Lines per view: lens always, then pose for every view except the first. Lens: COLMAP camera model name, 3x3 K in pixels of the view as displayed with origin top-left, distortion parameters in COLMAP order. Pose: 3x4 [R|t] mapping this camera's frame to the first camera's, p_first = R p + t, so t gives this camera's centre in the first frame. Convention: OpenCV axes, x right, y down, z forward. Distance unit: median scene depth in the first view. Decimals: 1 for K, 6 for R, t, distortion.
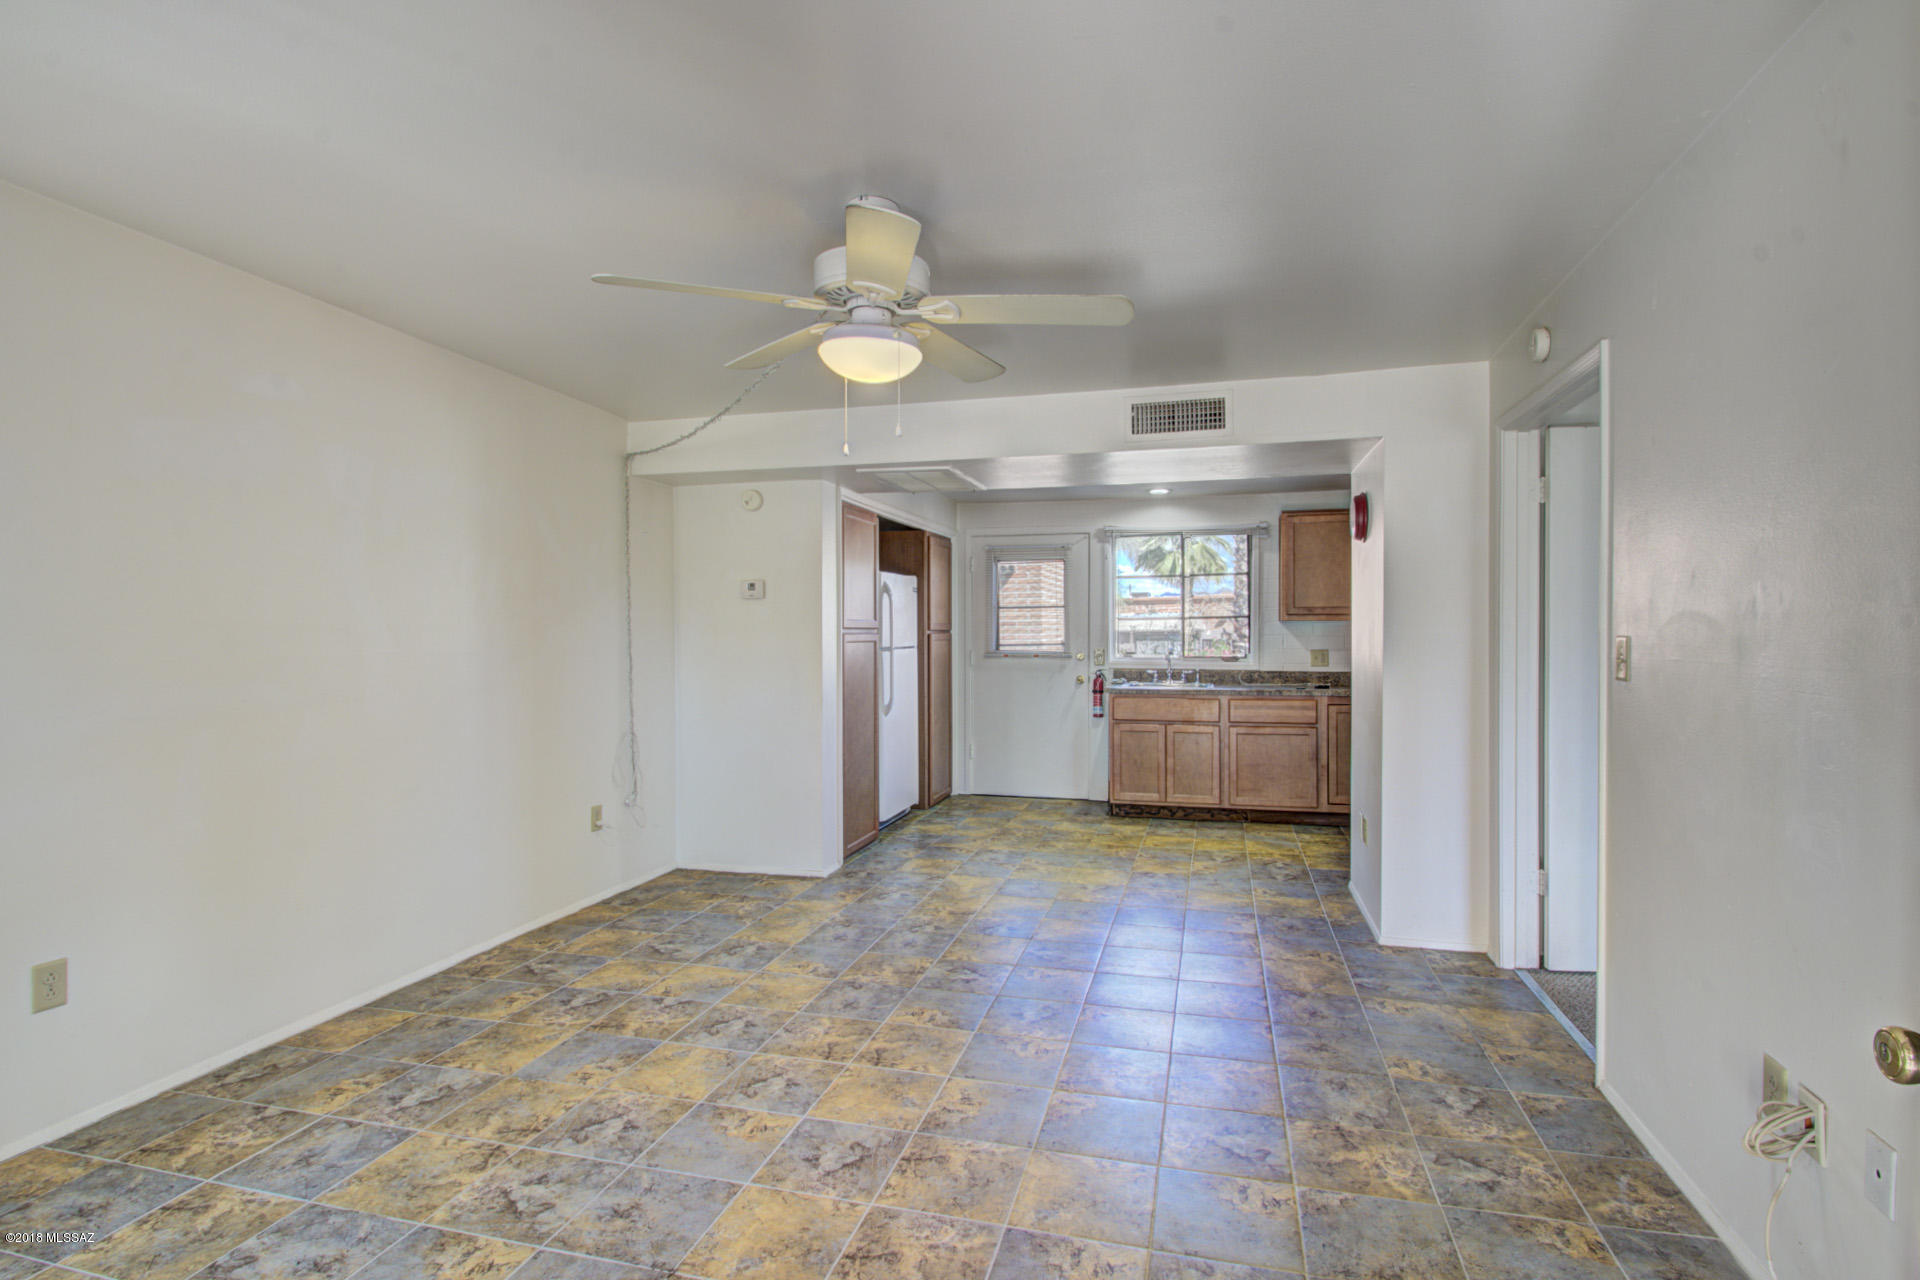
lens RADIAL K [[909.0, 0, 935.6], [0, 909.0, 642.3], [0, 0, 1]] dist [0.001106, -0.013058]
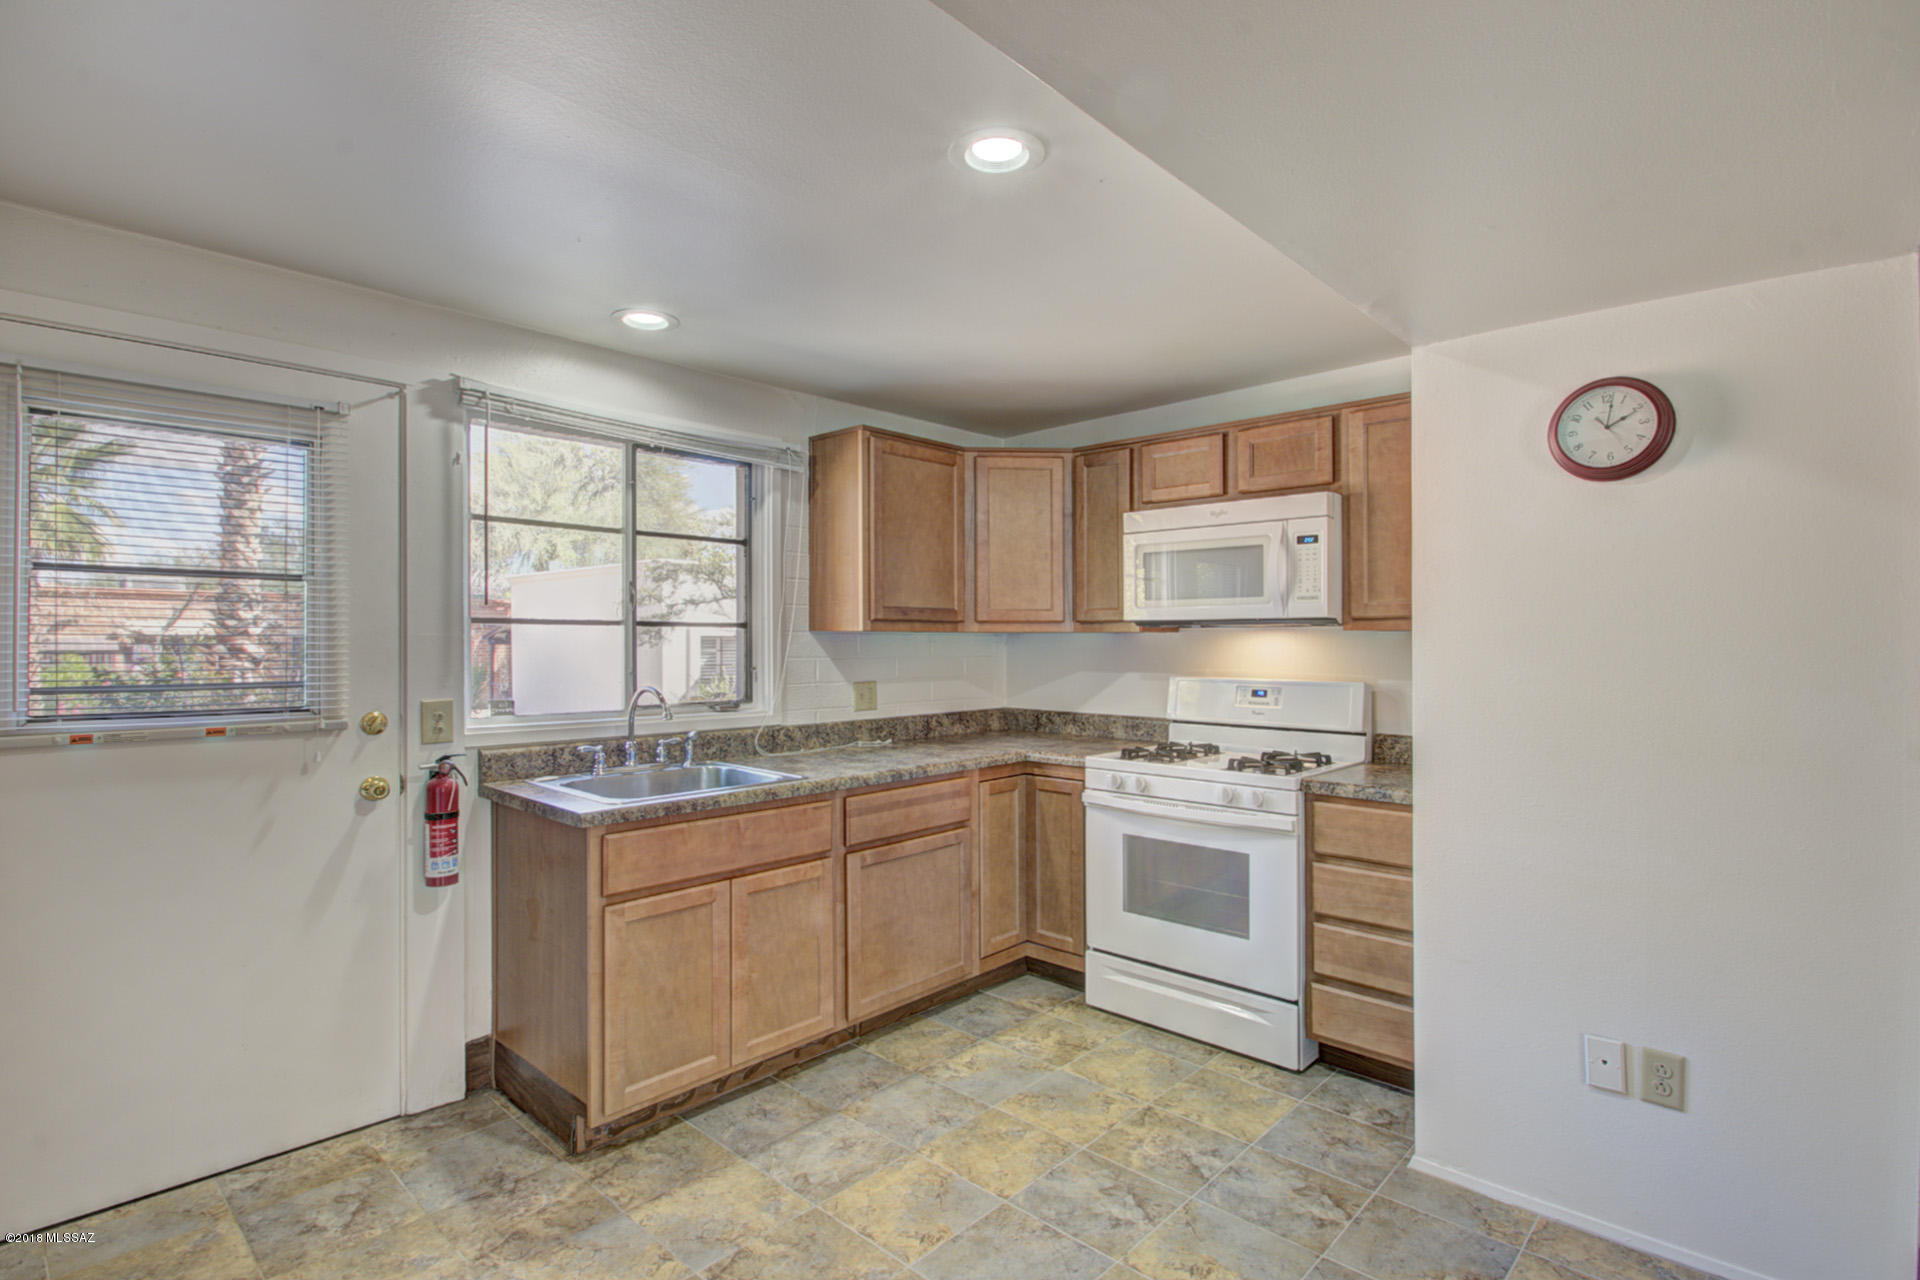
lens RADIAL K [[909.0, 0, 935.6], [0, 909.0, 642.3], [0, 0, 1]] dist [0.001106, -0.013058]
pose [[0.422639, -0.001455, 0.906297, -0.075868], [0.007826, 0.999967, -0.002045, -0.014848], [-0.906264, 0.007957, 0.422636, 0.677430]]
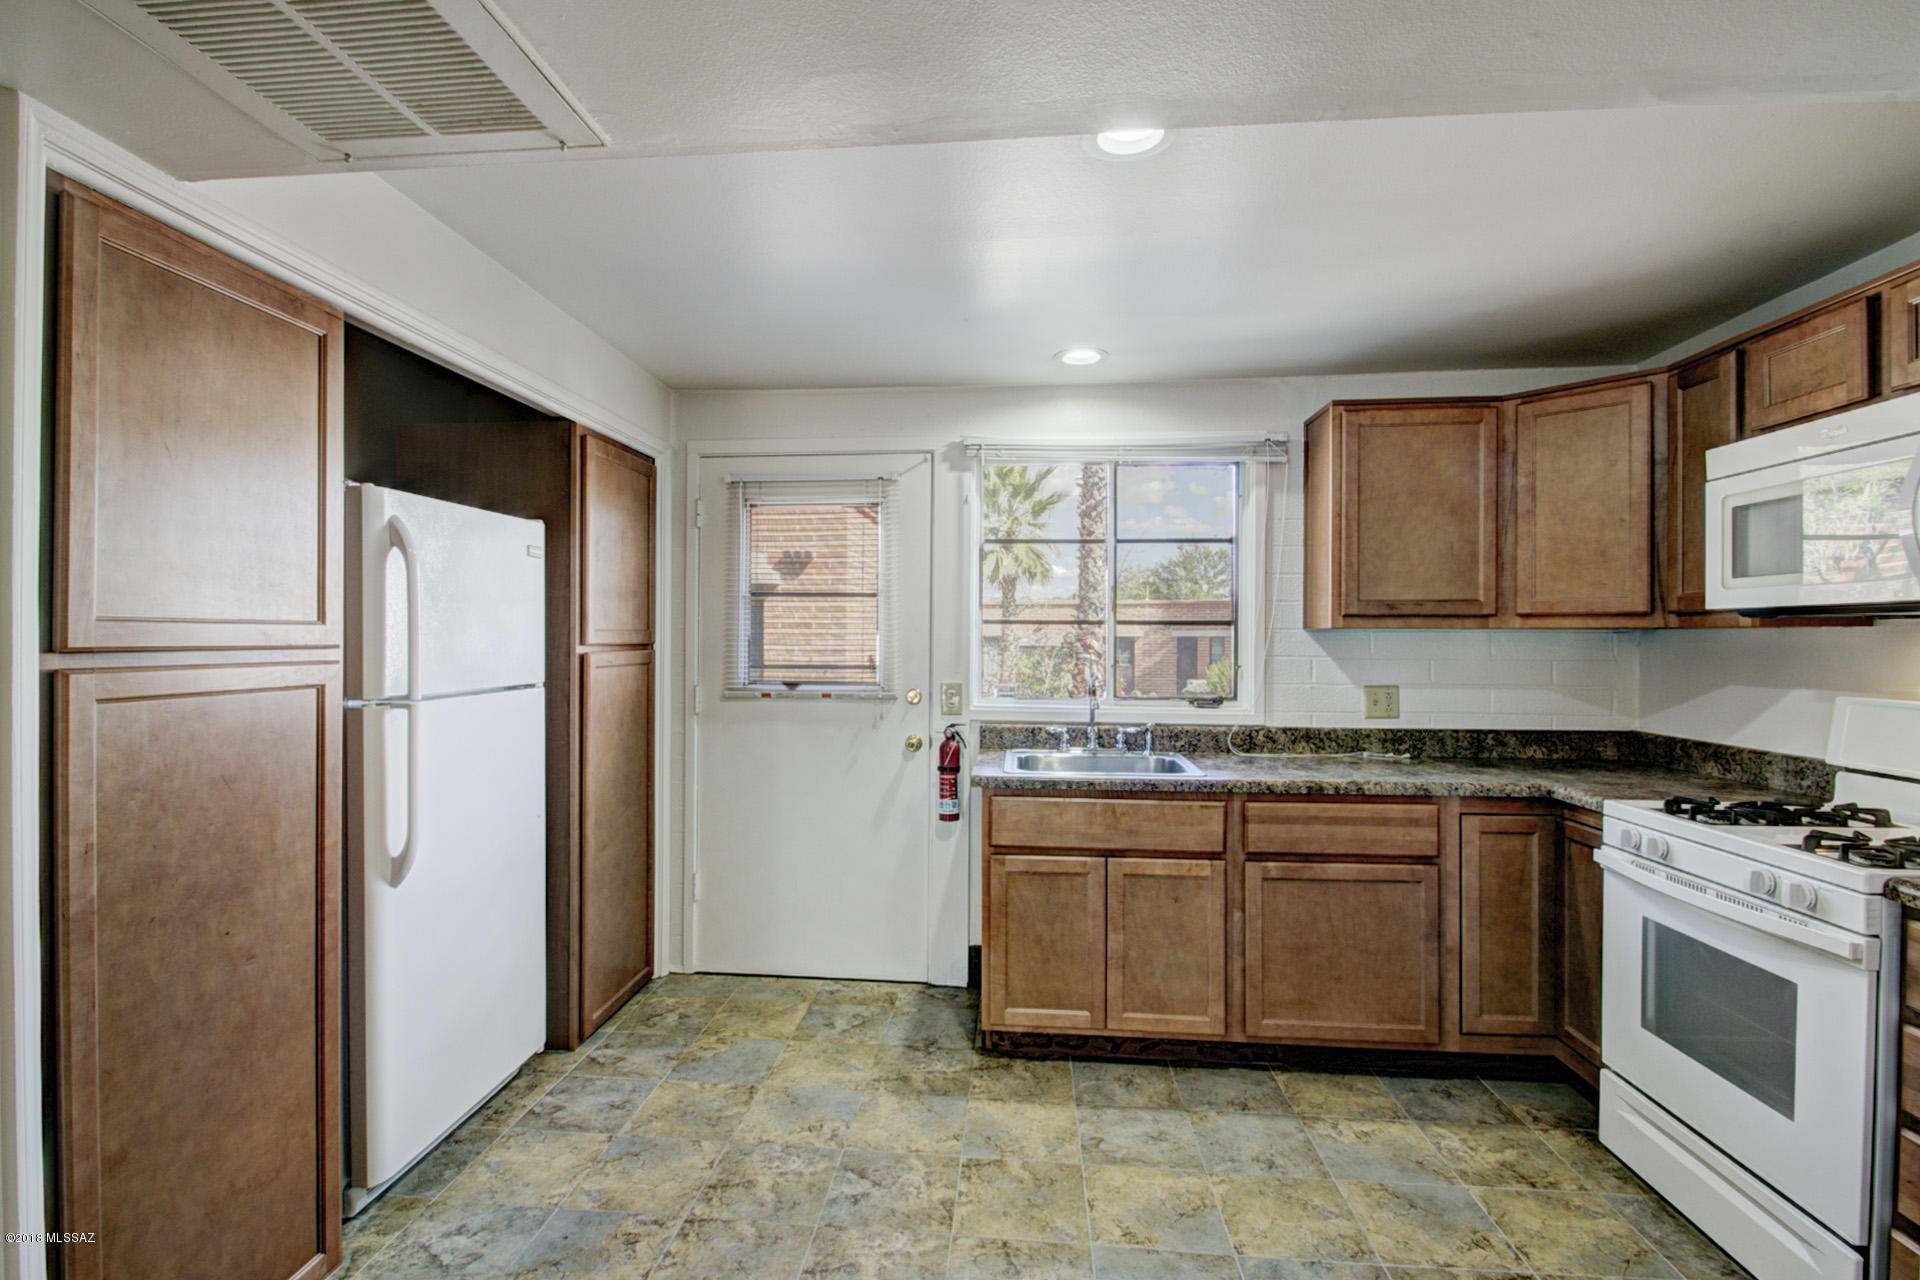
lens RADIAL K [[909.0, 0, 935.6], [0, 909.0, 642.3], [0, 0, 1]] dist [0.001106, -0.013058]
pose [[0.978729, 0.002439, 0.205141, 0.071067], [-0.001405, 0.999986, -0.005186, -0.012790], [-0.205151, 0.004787, 0.978719, 0.526138]]
